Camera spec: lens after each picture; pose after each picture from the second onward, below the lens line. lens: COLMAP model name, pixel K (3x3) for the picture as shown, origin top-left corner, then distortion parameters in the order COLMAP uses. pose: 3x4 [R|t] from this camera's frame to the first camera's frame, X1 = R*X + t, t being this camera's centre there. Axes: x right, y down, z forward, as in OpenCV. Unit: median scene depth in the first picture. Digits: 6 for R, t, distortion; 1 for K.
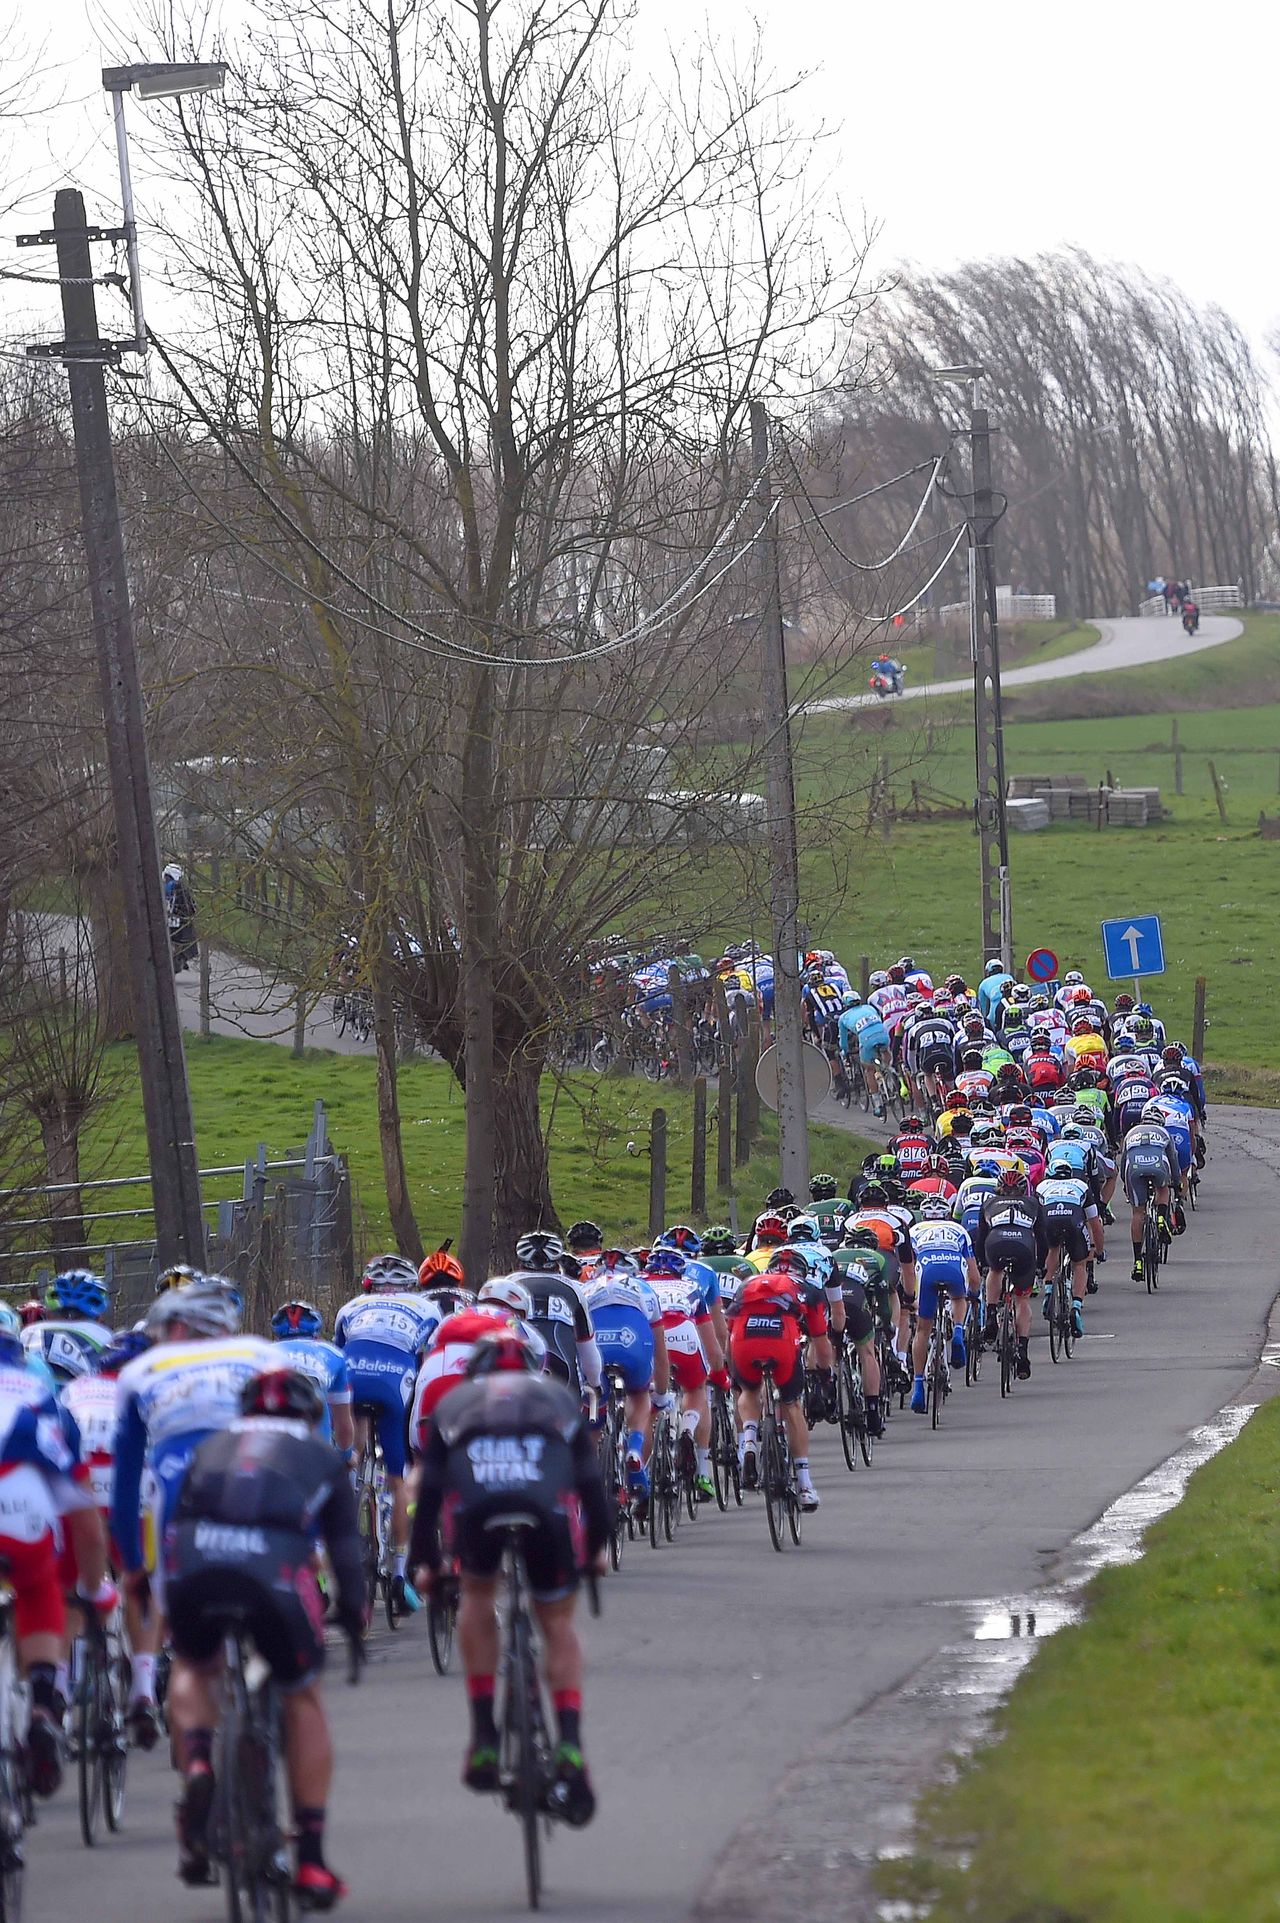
lens RADIAL K [[8569.8, 0, 640.0], [0, 8569.8, 961.5], [0, 0, 1]] dist [-0.760606, -0.287192]
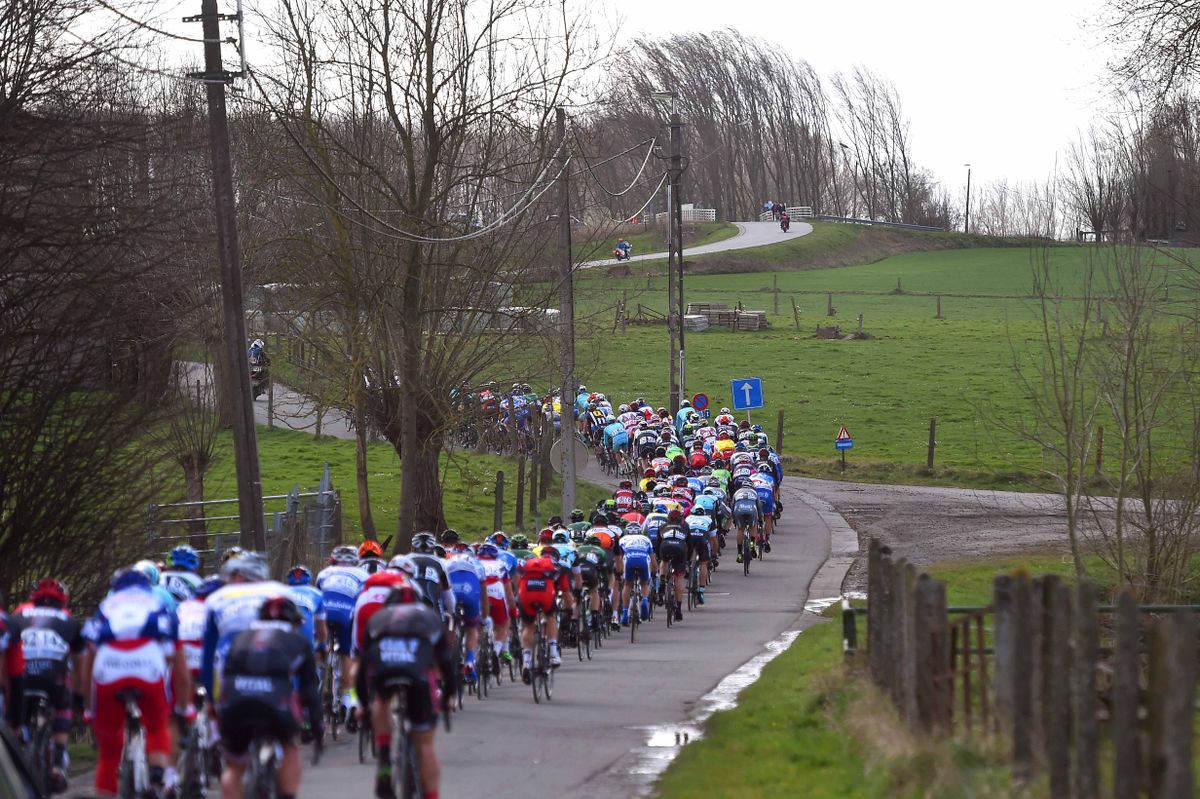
lens RADIAL K [[5586.5, 0, 600.0], [0, 5586.5, 399.5], [0, 0, 1]] dist [-1.436432, 7.964161]
pose [[0.999699, 0.023774, -0.006094, 0.032093], [-0.023713, 0.999671, 0.009764, -0.011904], [0.006324, -0.009617, 0.999934, -0.265087]]
